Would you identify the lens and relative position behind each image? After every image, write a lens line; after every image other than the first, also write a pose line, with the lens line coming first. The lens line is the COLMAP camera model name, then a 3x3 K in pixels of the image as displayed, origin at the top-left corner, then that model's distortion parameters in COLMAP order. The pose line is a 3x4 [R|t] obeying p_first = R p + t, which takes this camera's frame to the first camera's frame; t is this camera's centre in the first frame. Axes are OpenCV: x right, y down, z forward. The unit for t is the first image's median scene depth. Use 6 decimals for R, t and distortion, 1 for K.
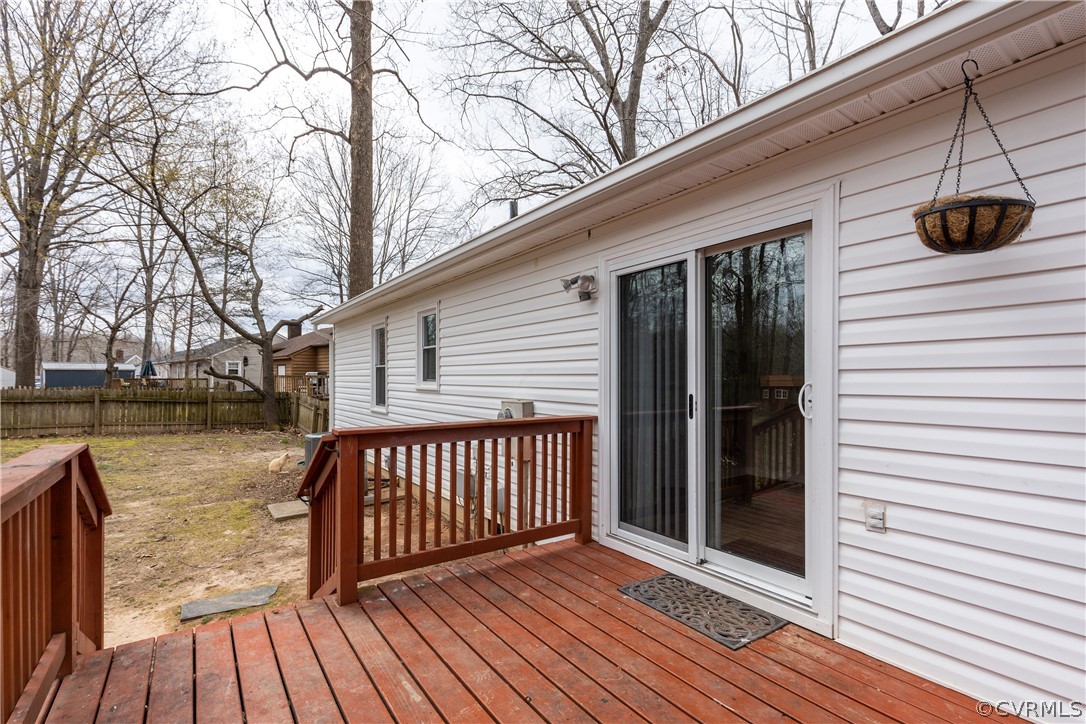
lens RADIAL K [[483.0, 0, 544.2], [0, 483.0, 368.3], [0, 0, 1]] dist [0.001567, 0.000220]
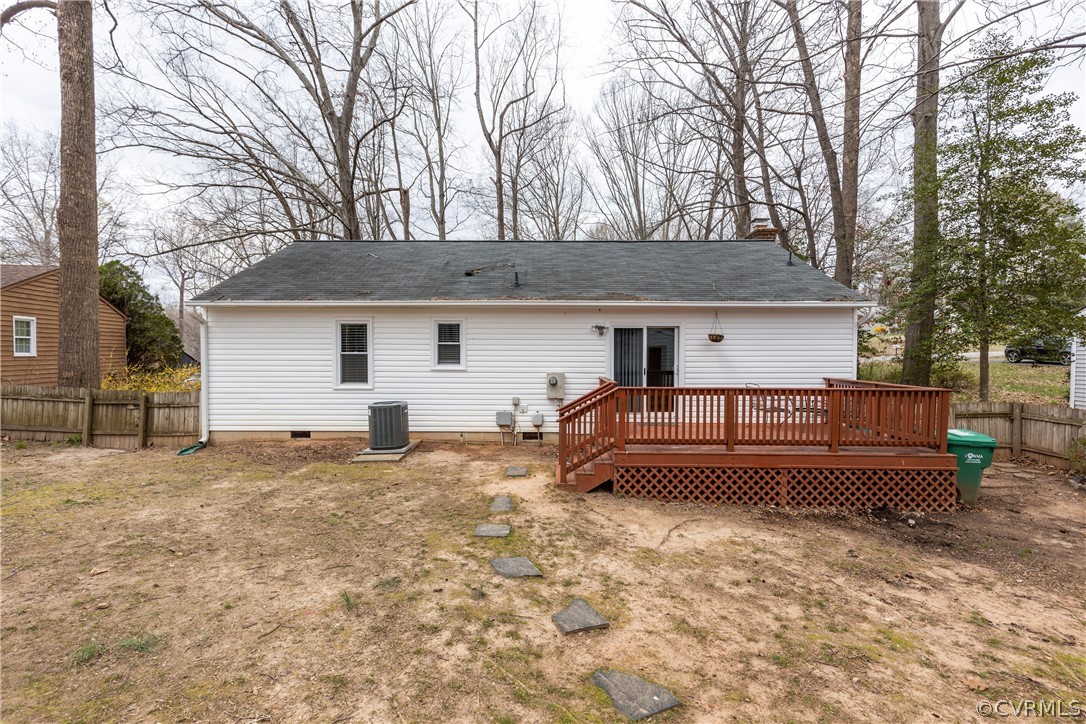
lens RADIAL K [[483.0, 0, 544.2], [0, 483.0, 368.3], [0, 0, 1]] dist [0.001567, 0.000220]
pose [[0.558934, -0.025606, 0.828817, -2.010437], [-0.016367, 0.998988, 0.041901, -0.049287], [-0.829051, -0.036985, 0.557949, -0.234635]]
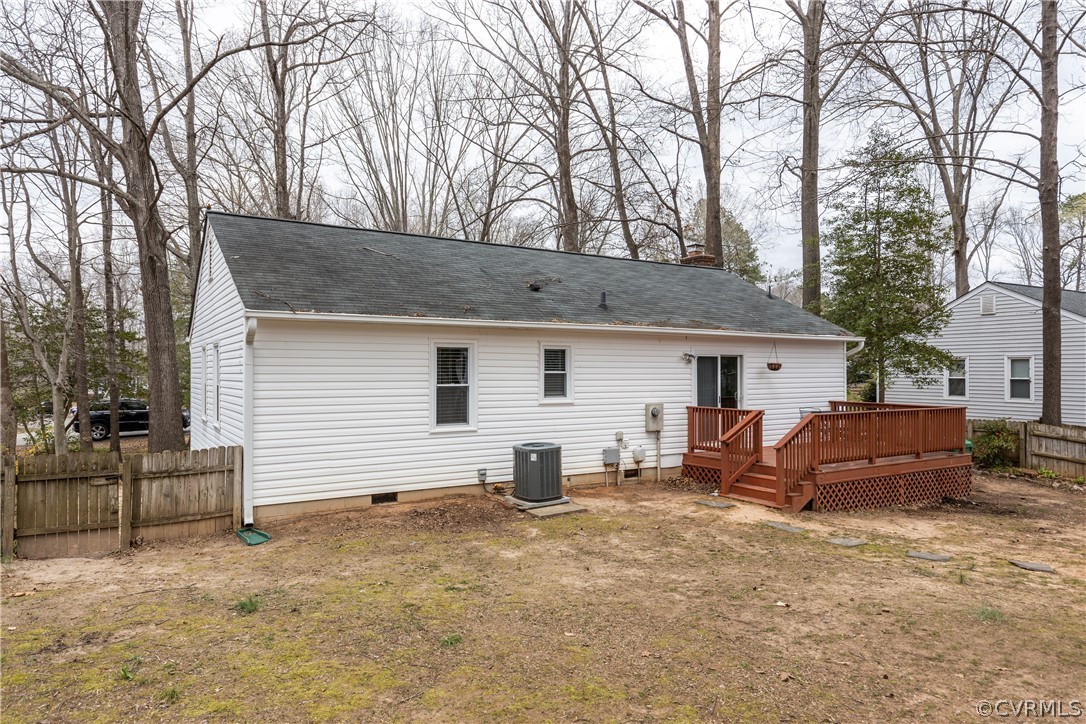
lens RADIAL K [[667.9, 0, 543.0], [0, 667.9, 362.0], [0, 0, 1]] dist [0.007063, 0.000719]
pose [[0.033080, 0.017046, 0.999307, -3.089849], [-0.014464, 0.999758, -0.016575, -0.060304], [-0.999348, -0.013905, 0.033318, 1.421597]]
